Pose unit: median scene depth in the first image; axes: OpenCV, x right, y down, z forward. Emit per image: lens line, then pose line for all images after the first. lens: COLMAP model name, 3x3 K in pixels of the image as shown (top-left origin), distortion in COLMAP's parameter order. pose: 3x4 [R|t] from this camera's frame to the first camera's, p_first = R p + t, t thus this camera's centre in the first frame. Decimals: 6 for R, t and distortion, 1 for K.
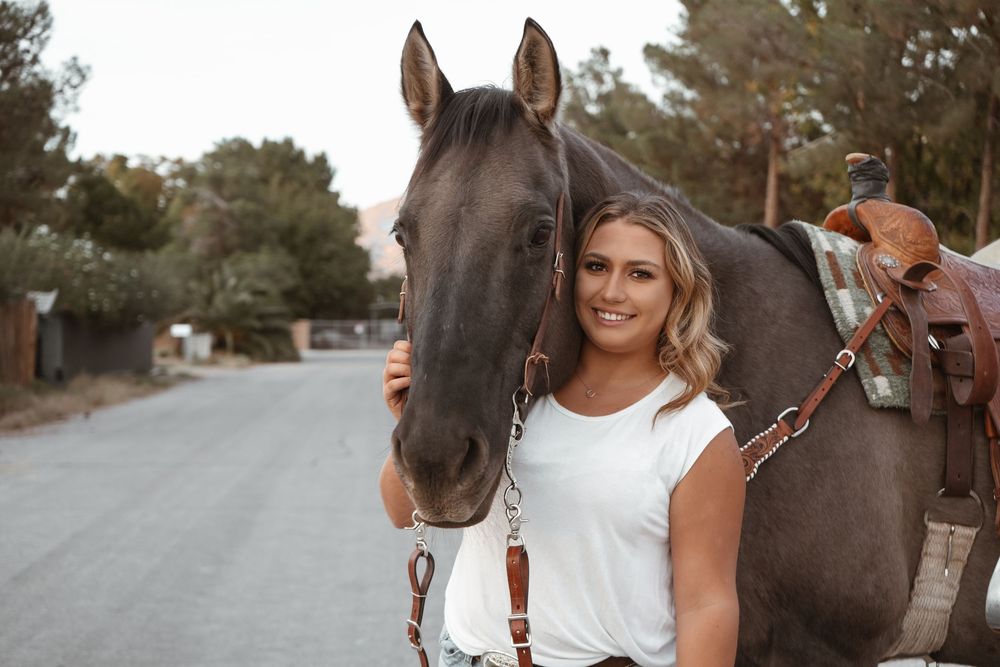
lens RADIAL K [[1643.5, 0, 500.1], [0, 1643.5, 334.2], [0, 0, 1]] dist [0.021974, 0.000000]
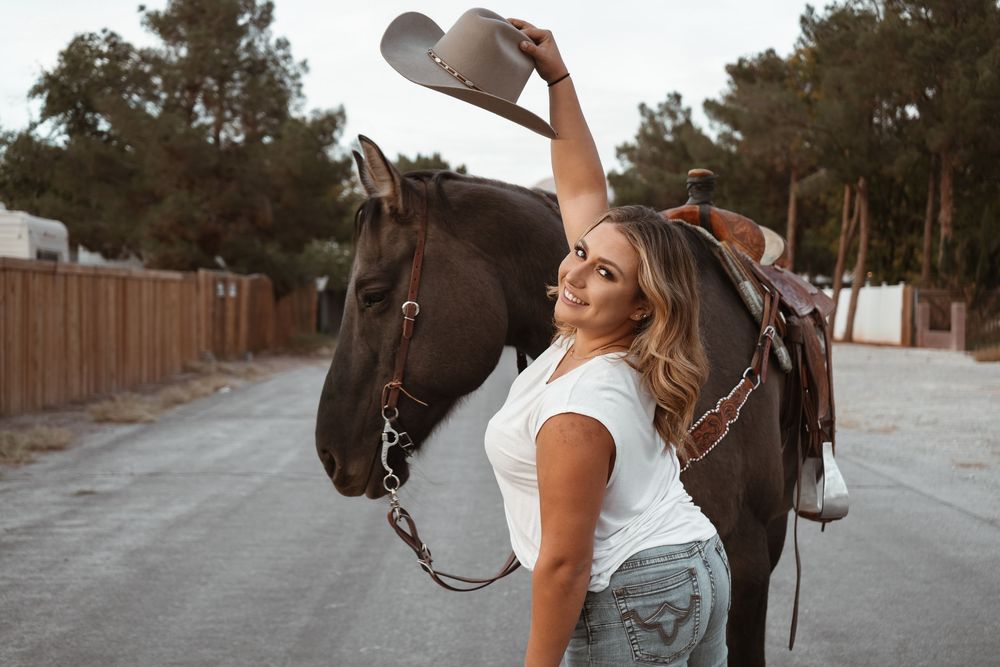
lens RADIAL K [[1353.7, 0, 499.6], [0, 1353.7, 332.0], [0, 0, 1]] dist [0.007398, 0.000000]
pose [[0.997529, -0.004597, -0.070102, -0.008730], [0.006116, 0.999751, 0.021466, -0.000210], [0.069986, -0.021841, 0.997309, -0.196490]]
